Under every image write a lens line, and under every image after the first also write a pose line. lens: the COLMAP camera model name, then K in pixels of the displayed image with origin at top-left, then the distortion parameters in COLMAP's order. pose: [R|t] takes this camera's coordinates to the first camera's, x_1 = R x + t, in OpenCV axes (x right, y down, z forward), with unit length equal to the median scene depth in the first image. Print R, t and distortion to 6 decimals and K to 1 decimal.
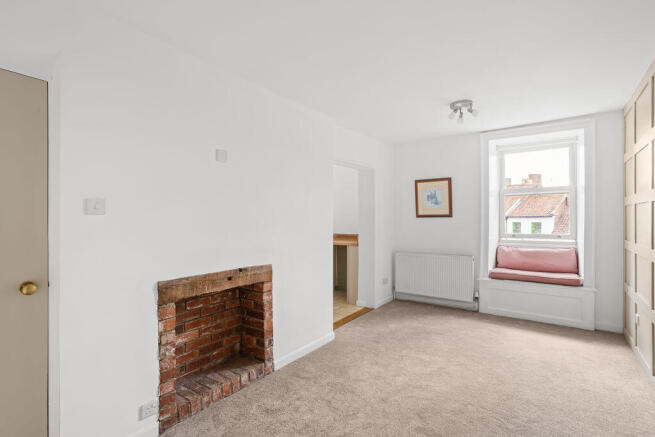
lens RADIAL K [[321.7, 0, 334.2], [0, 321.7, 215.5], [0, 0, 1]] dist [-0.024433, 0.018645]
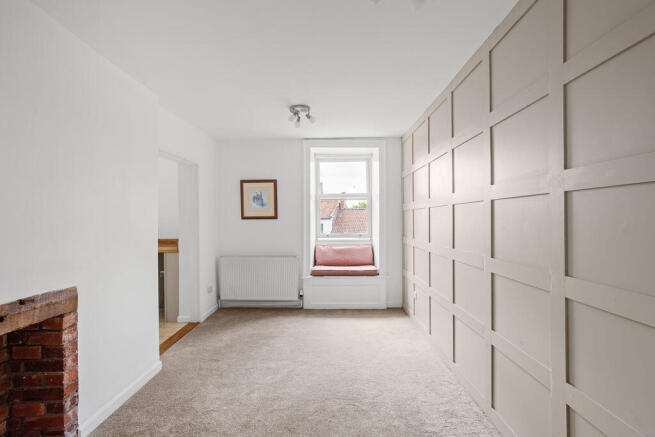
lens RADIAL K [[321.7, 0, 334.3], [0, 321.7, 219.2], [0, 0, 1]] dist [-0.024433, 0.018645]
pose [[0.817909, 0.002073, 0.575344, -0.097661], [-0.004752, 0.999984, 0.003152, 0.002488], [-0.575328, -0.005312, 0.817905, 0.089543]]
